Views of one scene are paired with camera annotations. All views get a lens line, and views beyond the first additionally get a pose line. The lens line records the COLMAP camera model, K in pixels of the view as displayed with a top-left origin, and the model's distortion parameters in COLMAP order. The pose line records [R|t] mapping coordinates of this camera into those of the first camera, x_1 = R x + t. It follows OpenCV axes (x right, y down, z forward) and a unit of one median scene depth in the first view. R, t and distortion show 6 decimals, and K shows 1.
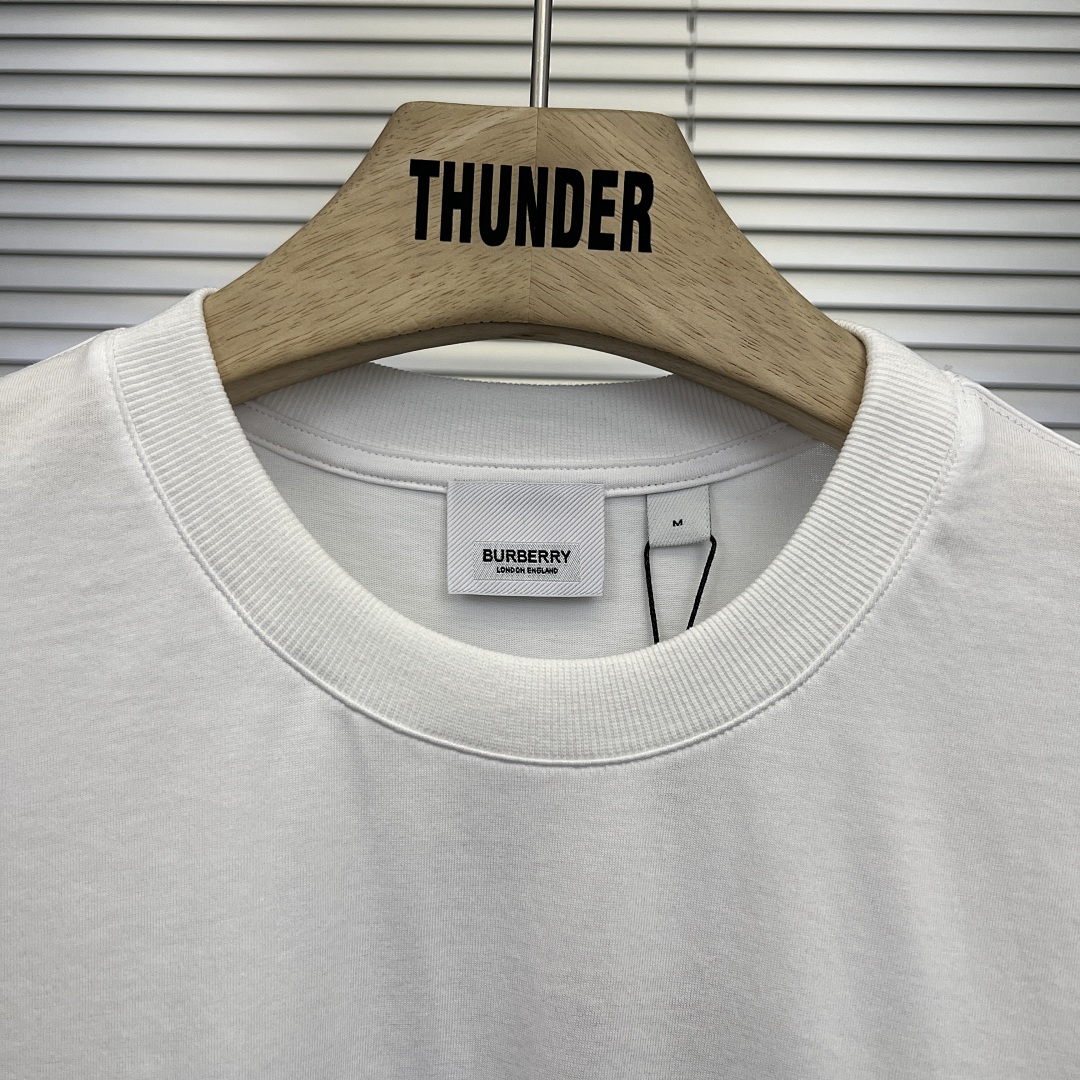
lens RADIAL K [[1107.3, 0, 540.0], [0, 1107.3, 540.0], [0, 0, 1]] dist [0.010445, -0.130996]
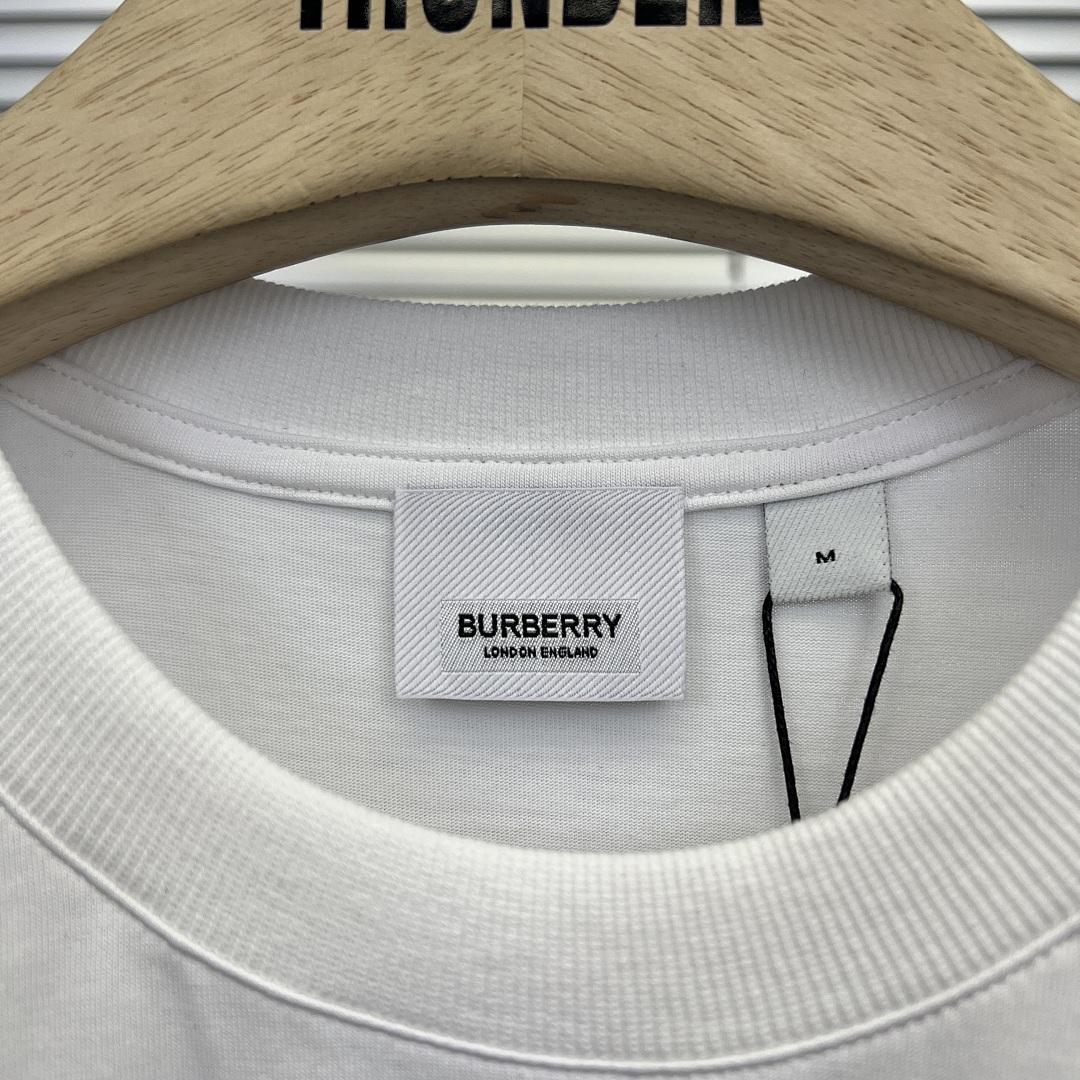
lens RADIAL K [[1107.3, 0, 540.0], [0, 1107.3, 540.0], [0, 0, 1]] dist [0.010445, -0.130996]
pose [[0.994481, -0.022757, -0.102420, 0.046438], [0.024675, 0.999543, 0.017491, -0.038178], [0.101975, -0.019921, 0.994587, 0.492506]]
